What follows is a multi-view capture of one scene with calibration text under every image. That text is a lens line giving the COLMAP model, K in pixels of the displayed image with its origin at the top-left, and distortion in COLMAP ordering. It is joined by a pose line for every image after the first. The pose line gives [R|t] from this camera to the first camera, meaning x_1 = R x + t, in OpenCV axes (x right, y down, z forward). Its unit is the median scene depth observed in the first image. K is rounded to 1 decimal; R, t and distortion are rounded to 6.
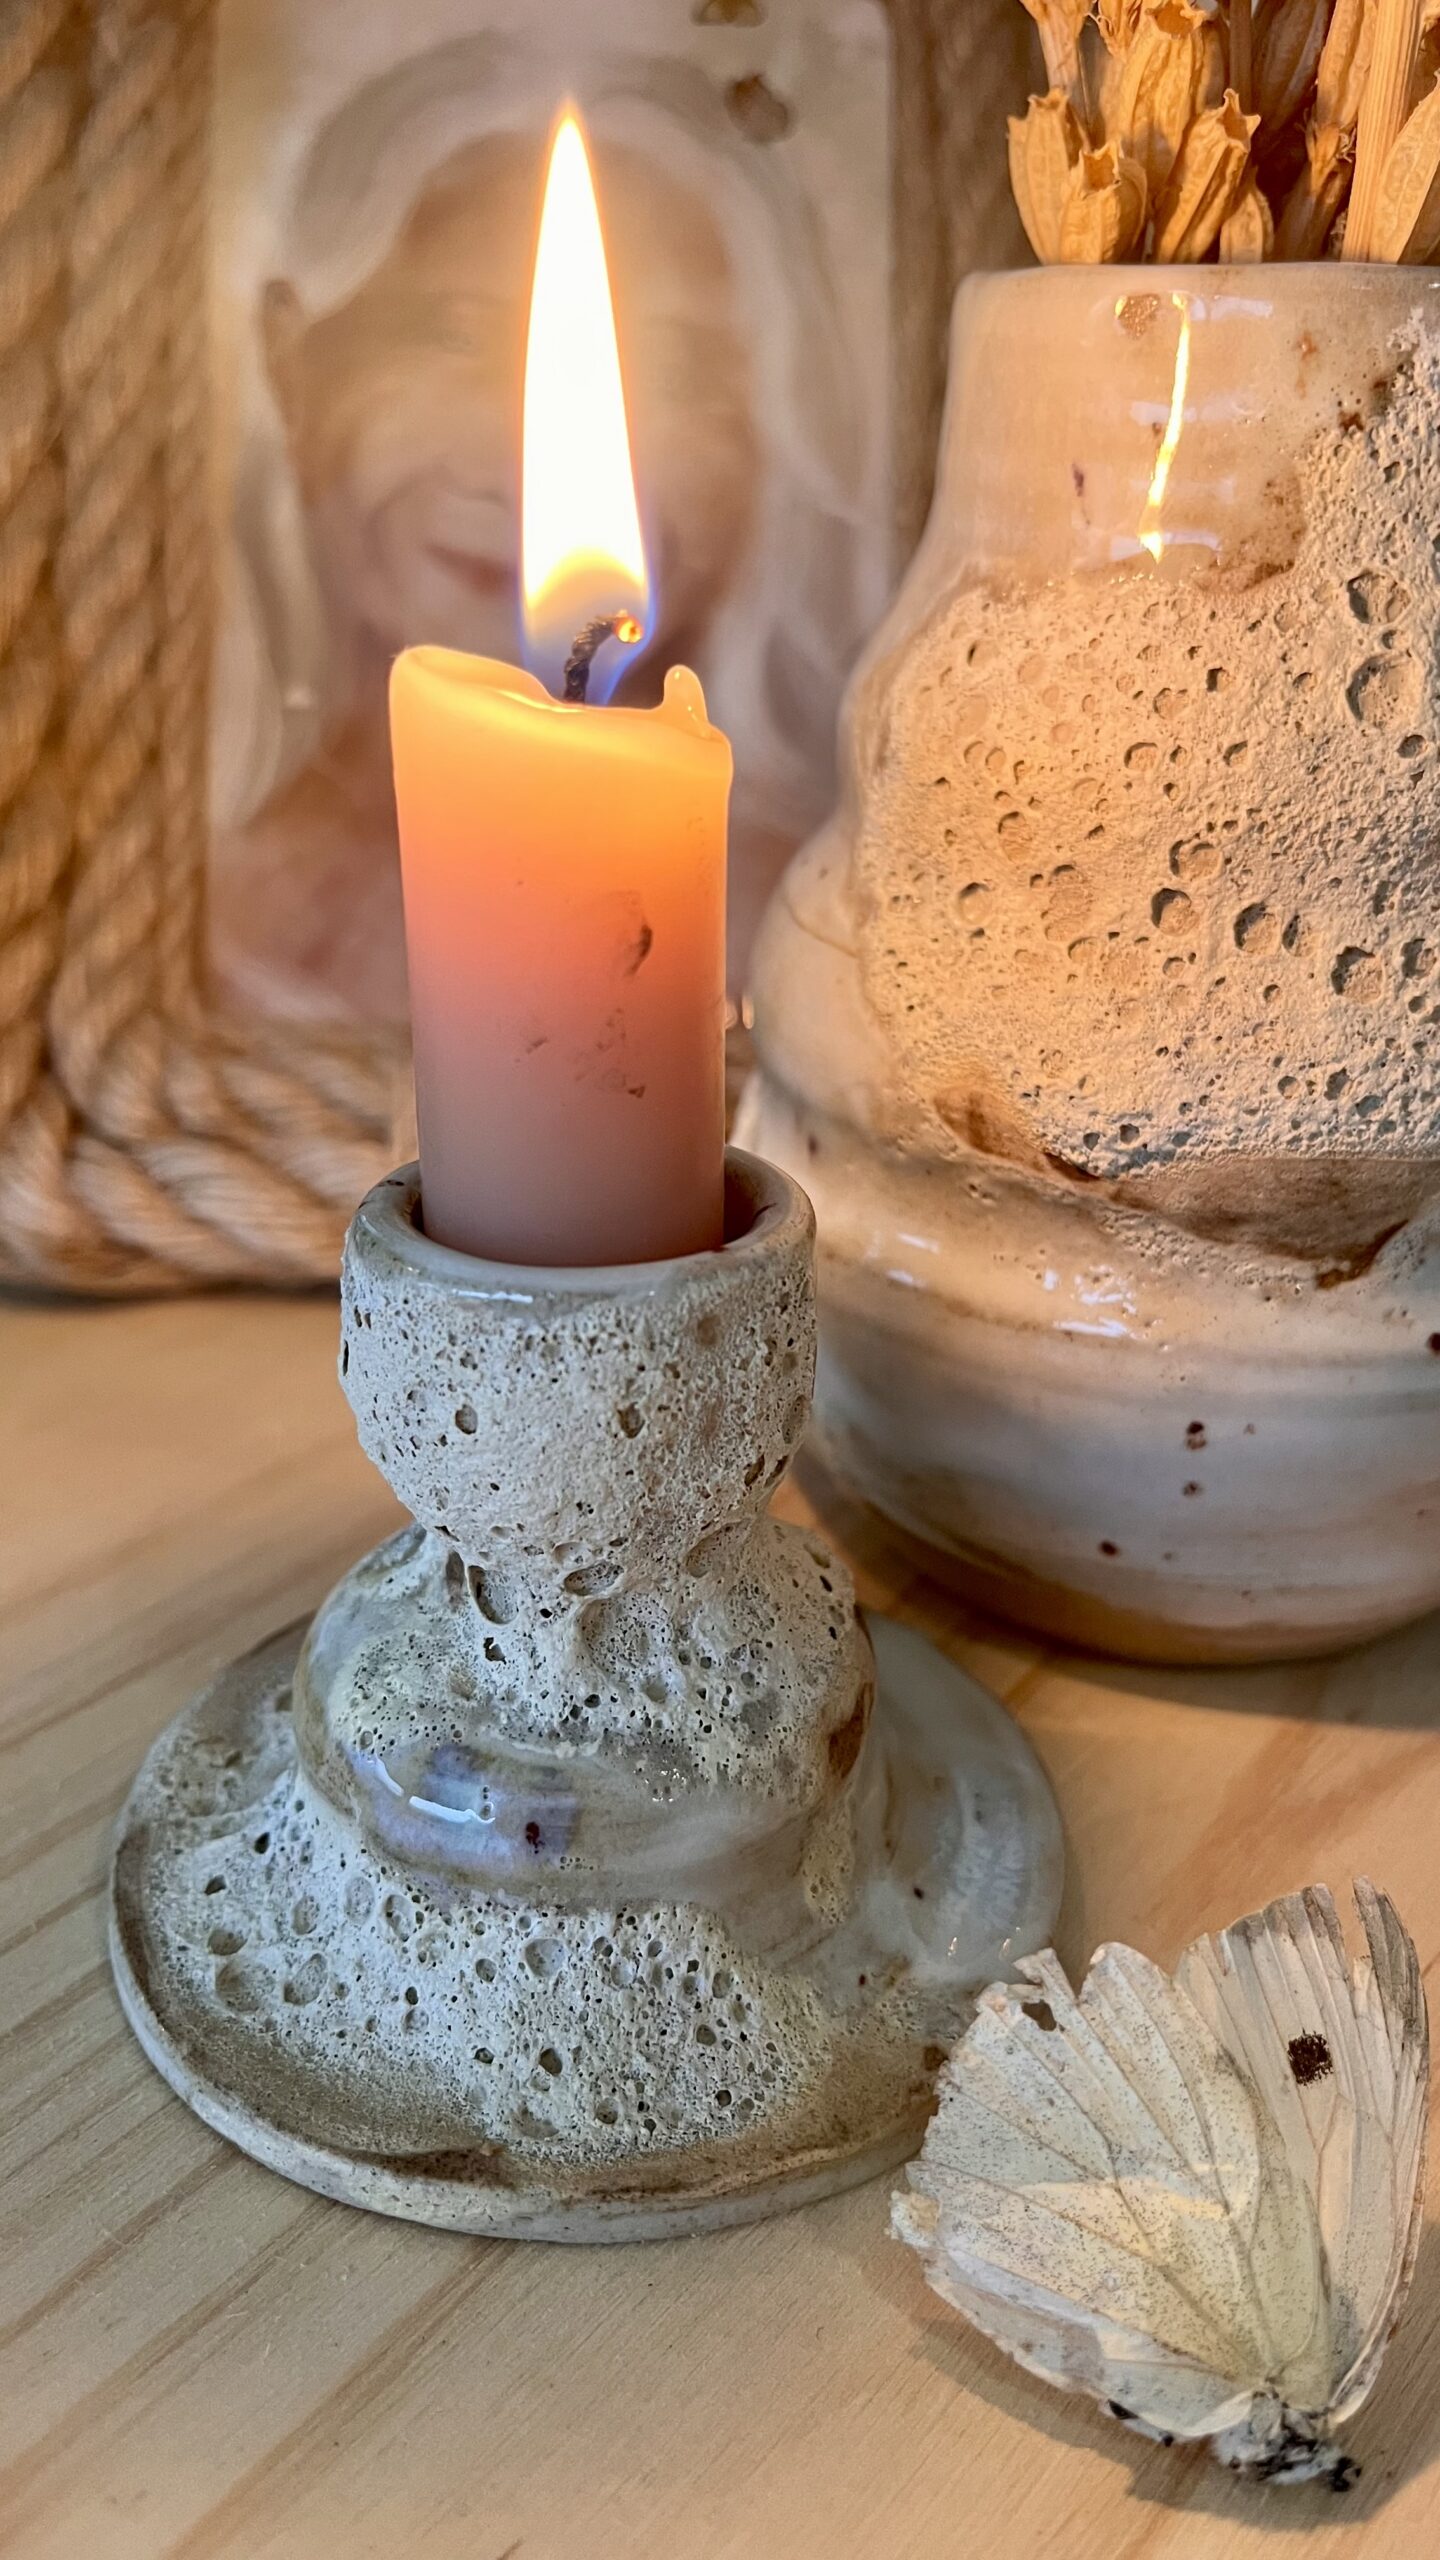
lens RADIAL K [[2112.2, 0, 720.0], [0, 2112.2, 1280.0], [0, 0, 1]] dist [0.076668, -0.103319]
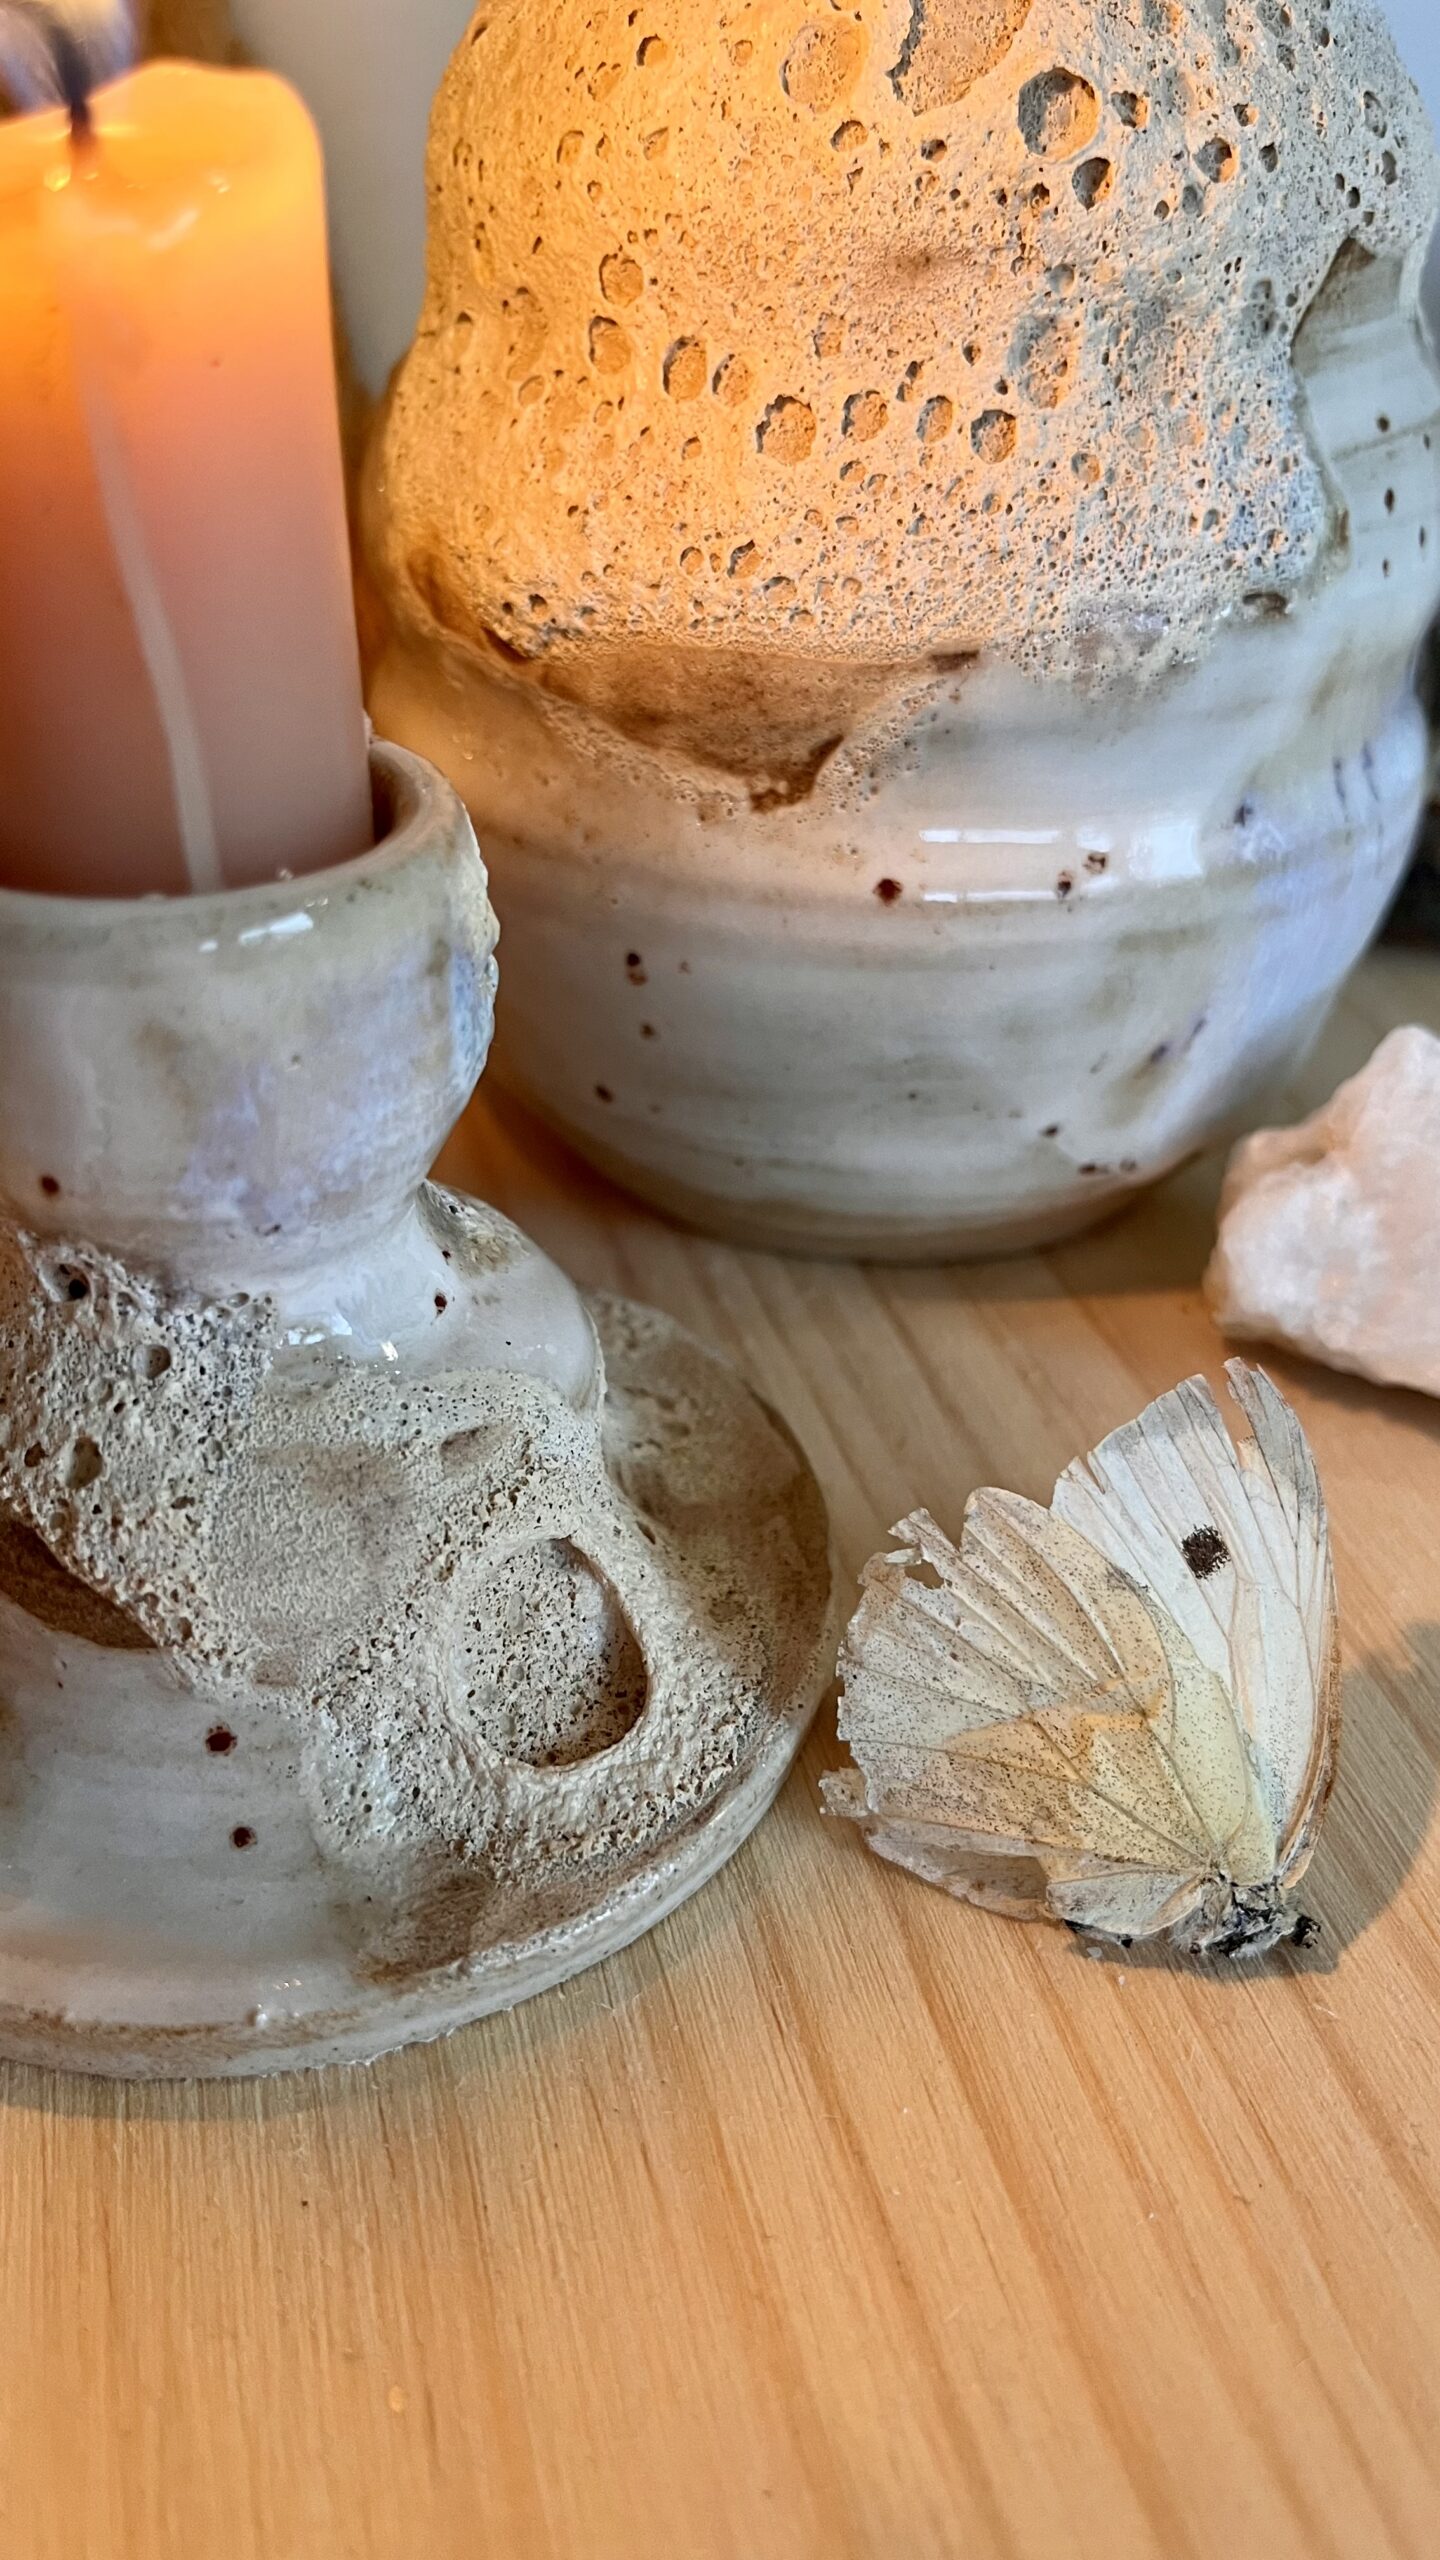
lens RADIAL K [[2112.2, 0, 720.0], [0, 2112.2, 1280.0], [0, 0, 1]] dist [0.076668, -0.103319]
pose [[0.940021, 0.161558, -0.300432, 0.585250], [-0.114868, 0.979215, 0.167165, 0.051392], [0.321194, -0.122629, 0.939040, 0.143381]]
